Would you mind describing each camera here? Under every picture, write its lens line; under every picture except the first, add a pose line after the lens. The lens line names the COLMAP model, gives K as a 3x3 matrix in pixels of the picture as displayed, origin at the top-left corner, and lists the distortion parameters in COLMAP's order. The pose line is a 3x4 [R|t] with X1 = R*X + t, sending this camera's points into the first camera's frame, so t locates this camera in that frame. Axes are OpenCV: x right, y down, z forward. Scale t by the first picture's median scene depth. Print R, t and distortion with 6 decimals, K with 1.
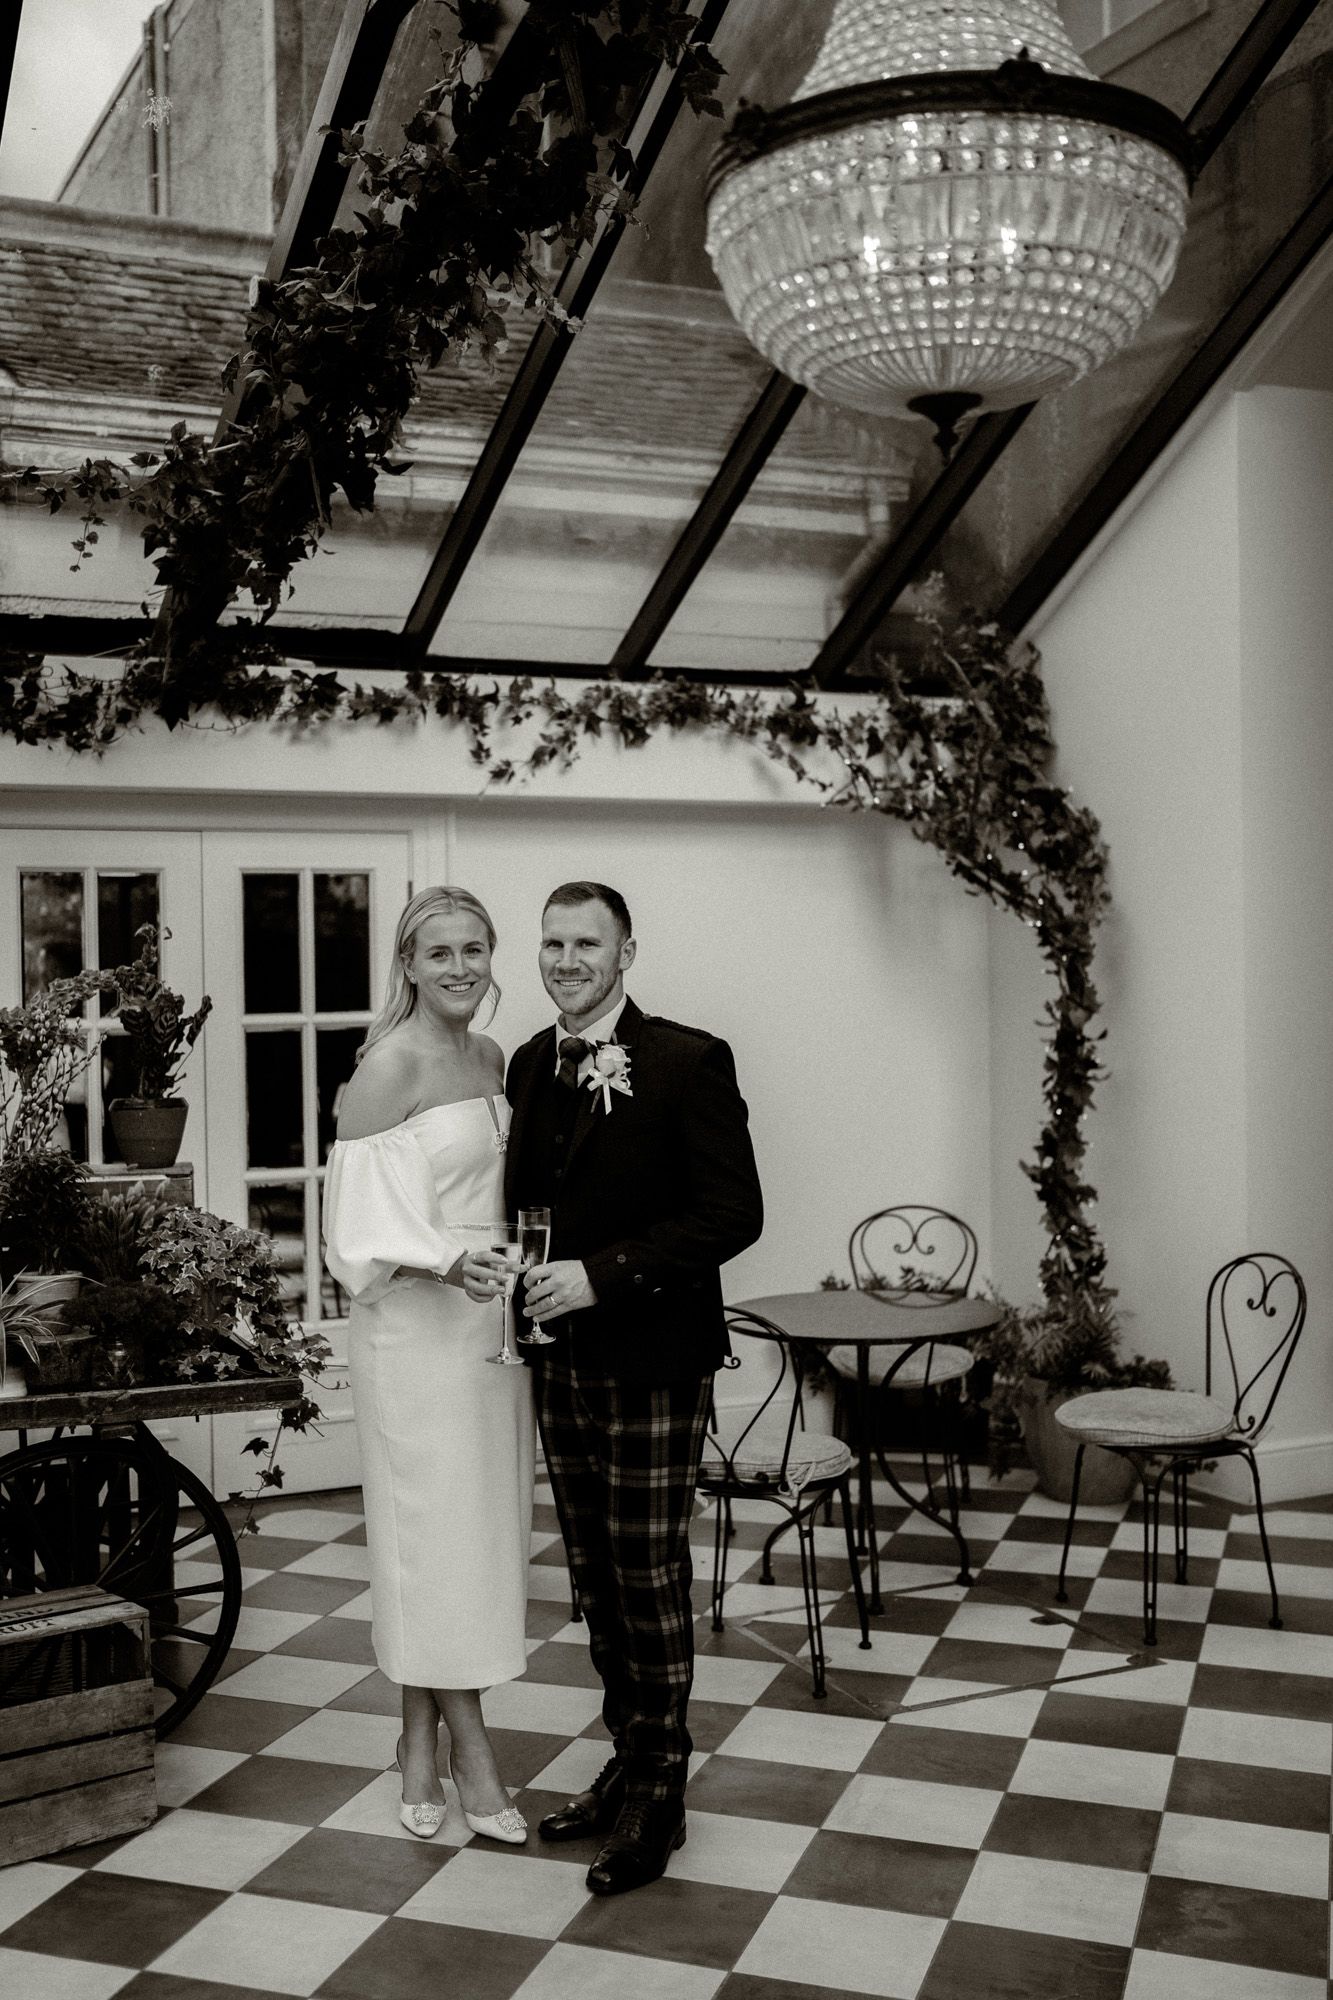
lens RADIAL K [[2100.0, 0, 657.9], [0, 2100.0, 1009.7], [0, 0, 1]] dist [0.027178, 0.000000]
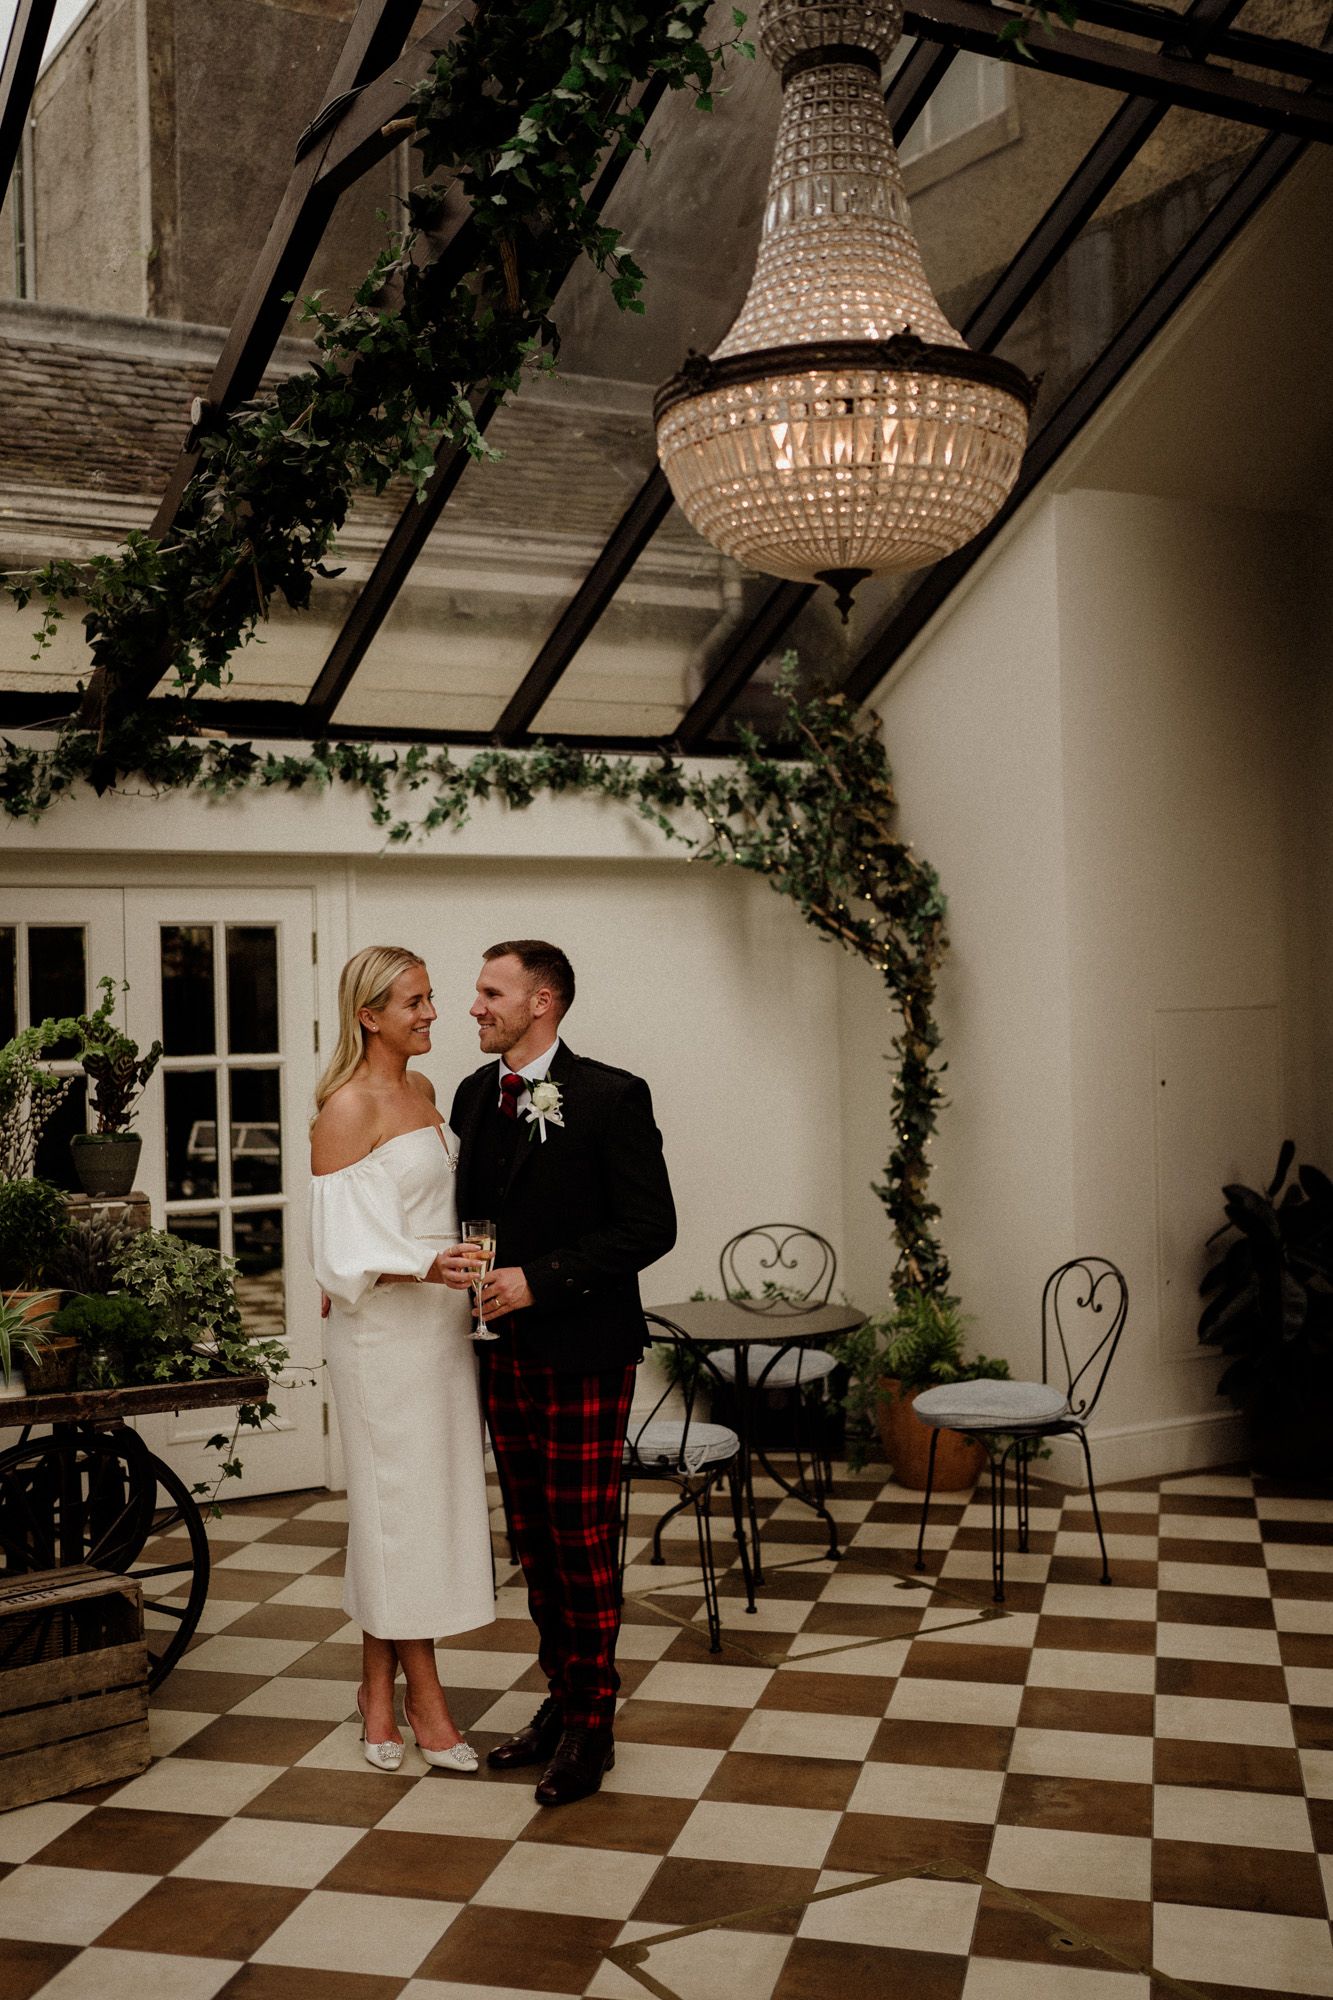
lens RADIAL K [[2100.0, 0, 669.7], [0, 2100.0, 995.8], [0, 0, 1]] dist [0.027178, 0.000000]
pose [[0.996149, -0.007694, 0.087334, -0.039528], [0.009750, 0.999685, -0.023139, -0.002002], [-0.087128, 0.023901, 0.995910, -0.123303]]
